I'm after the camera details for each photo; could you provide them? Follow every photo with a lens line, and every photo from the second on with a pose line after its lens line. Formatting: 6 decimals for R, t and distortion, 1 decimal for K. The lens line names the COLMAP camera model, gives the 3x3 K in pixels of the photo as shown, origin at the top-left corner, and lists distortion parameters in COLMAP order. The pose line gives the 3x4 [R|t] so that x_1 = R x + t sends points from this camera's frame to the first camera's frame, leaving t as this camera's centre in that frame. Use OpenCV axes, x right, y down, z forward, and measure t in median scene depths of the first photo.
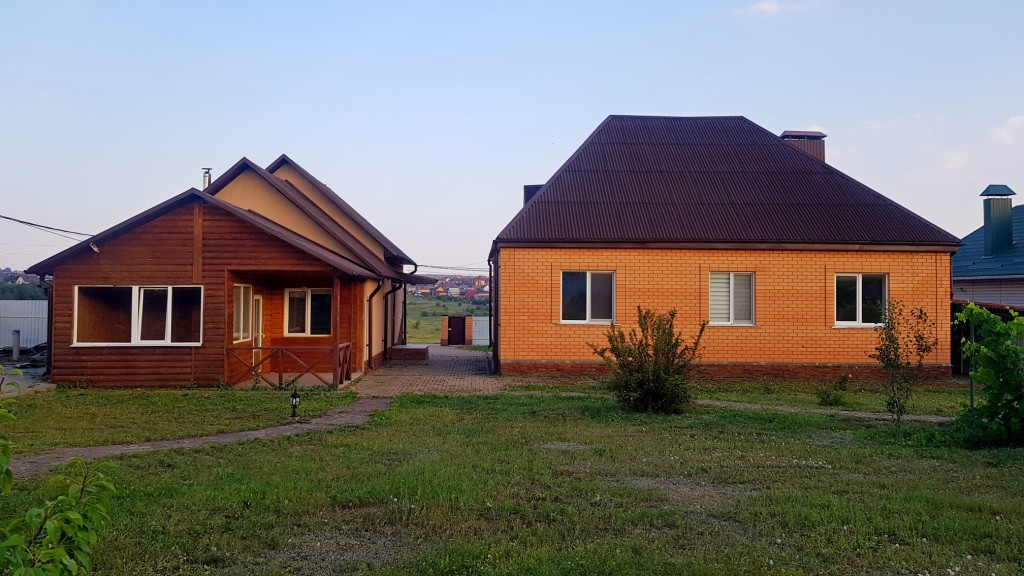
lens RADIAL K [[780.5, 0, 512.0], [0, 780.5, 288.0], [0, 0, 1]] dist [0.000618, -0.003021]
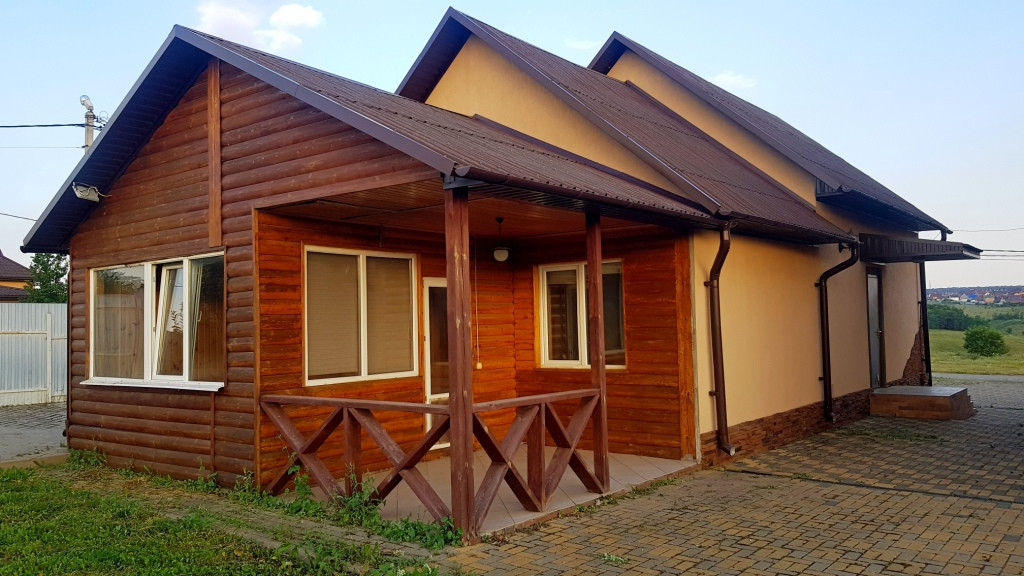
lens RADIAL K [[780.5, 0, 512.0], [0, 780.5, 288.0], [0, 0, 1]] dist [0.000618, -0.003021]
pose [[0.742655, -0.053250, -0.667554, 0.012974], [0.032439, 0.998524, -0.043563, 0.040892], [0.668888, 0.010697, 0.743286, 0.776298]]
